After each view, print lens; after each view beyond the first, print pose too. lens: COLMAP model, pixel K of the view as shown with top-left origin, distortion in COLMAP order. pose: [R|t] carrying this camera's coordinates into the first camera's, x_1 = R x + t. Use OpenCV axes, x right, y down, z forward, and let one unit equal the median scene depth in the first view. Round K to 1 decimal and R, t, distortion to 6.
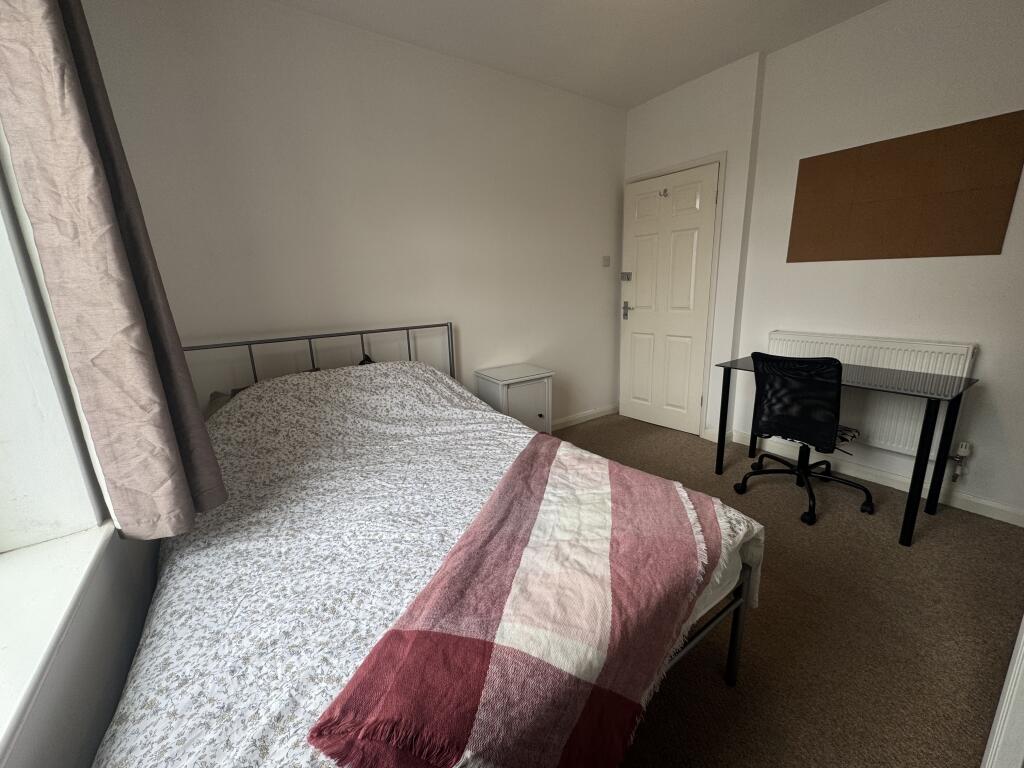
lens RADIAL K [[408.3, 0, 510.2], [0, 408.3, 378.8], [0, 0, 1]] dist [-0.004067, 0.000776]
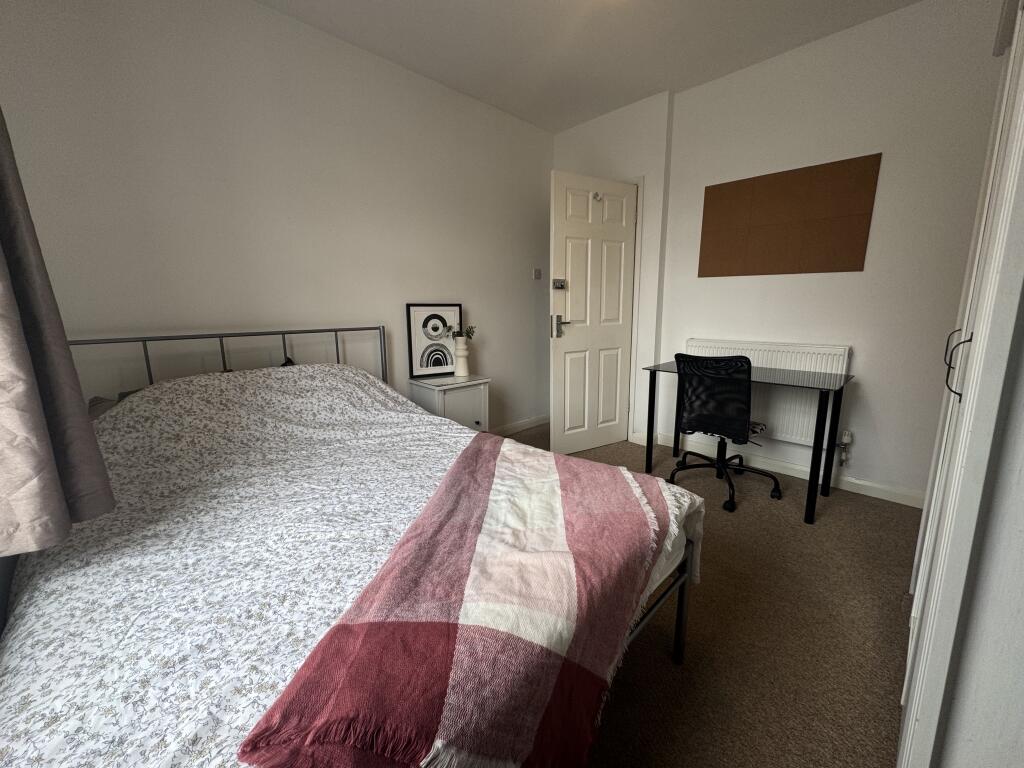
lens RADIAL K [[408.0, 0, 509.8], [0, 408.0, 378.9], [0, 0, 1]] dist [-0.000574, 0.000149]
pose [[0.984379, -0.006950, 0.175928, -0.055132], [0.016740, 0.998388, -0.054227, 0.103653], [-0.175267, 0.056325, 0.982908, 0.036562]]
